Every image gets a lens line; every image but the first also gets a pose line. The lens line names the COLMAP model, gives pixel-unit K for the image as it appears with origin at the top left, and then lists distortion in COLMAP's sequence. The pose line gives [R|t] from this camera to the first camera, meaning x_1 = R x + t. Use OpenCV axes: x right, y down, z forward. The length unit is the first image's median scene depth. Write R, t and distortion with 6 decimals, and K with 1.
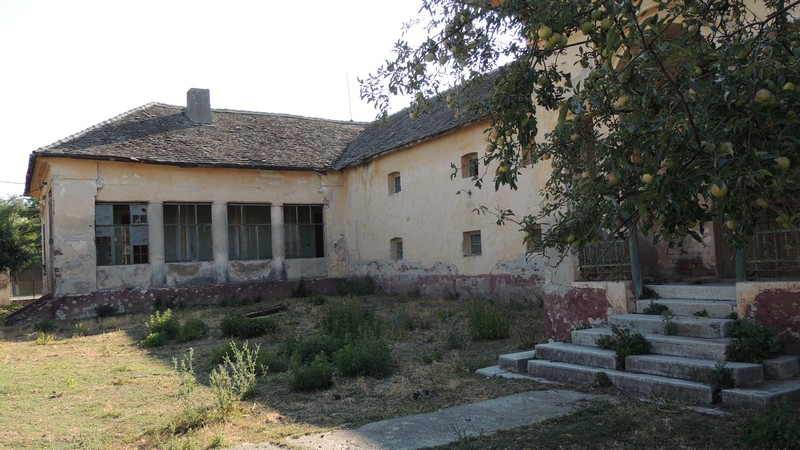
lens RADIAL K [[635.7, 0, 399.0], [0, 635.7, 227.5], [0, 0, 1]] dist [0.009613, 0.002465]
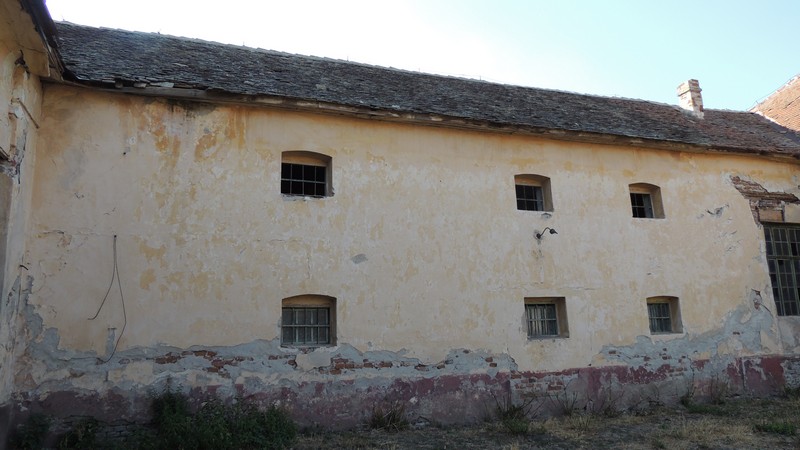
lens RADIAL K [[569.9, 0, 401.1], [0, 569.9, 226.4], [0, 0, 1]] dist [-0.025172, 0.007939]
pose [[0.197720, 0.232747, 0.952227, -0.377721], [-0.031297, 0.972407, -0.231181, 0.058959], [-0.979759, 0.015908, 0.199549, 0.861669]]
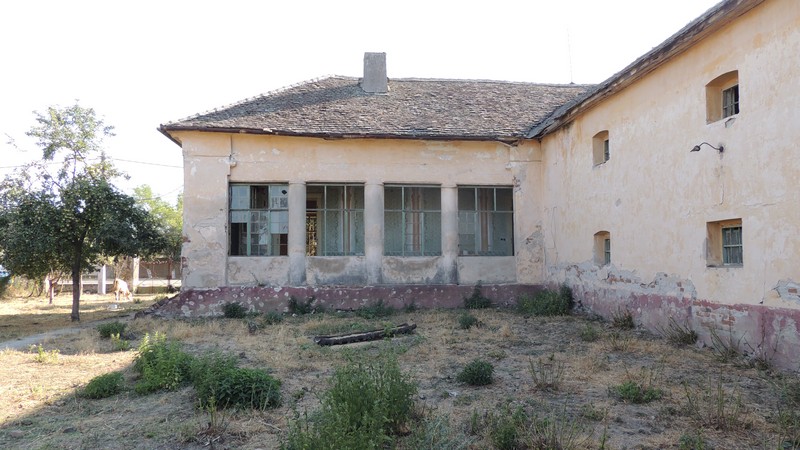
lens RADIAL K [[569.9, 0, 401.7], [0, 569.9, 224.9], [0, 0, 1]] dist [-0.025172, 0.007939]
pose [[0.897995, 0.015929, -0.439717, 0.067891], [-0.014697, 0.999873, 0.006206, 0.008903], [0.439760, 0.000889, 0.898115, 0.384571]]
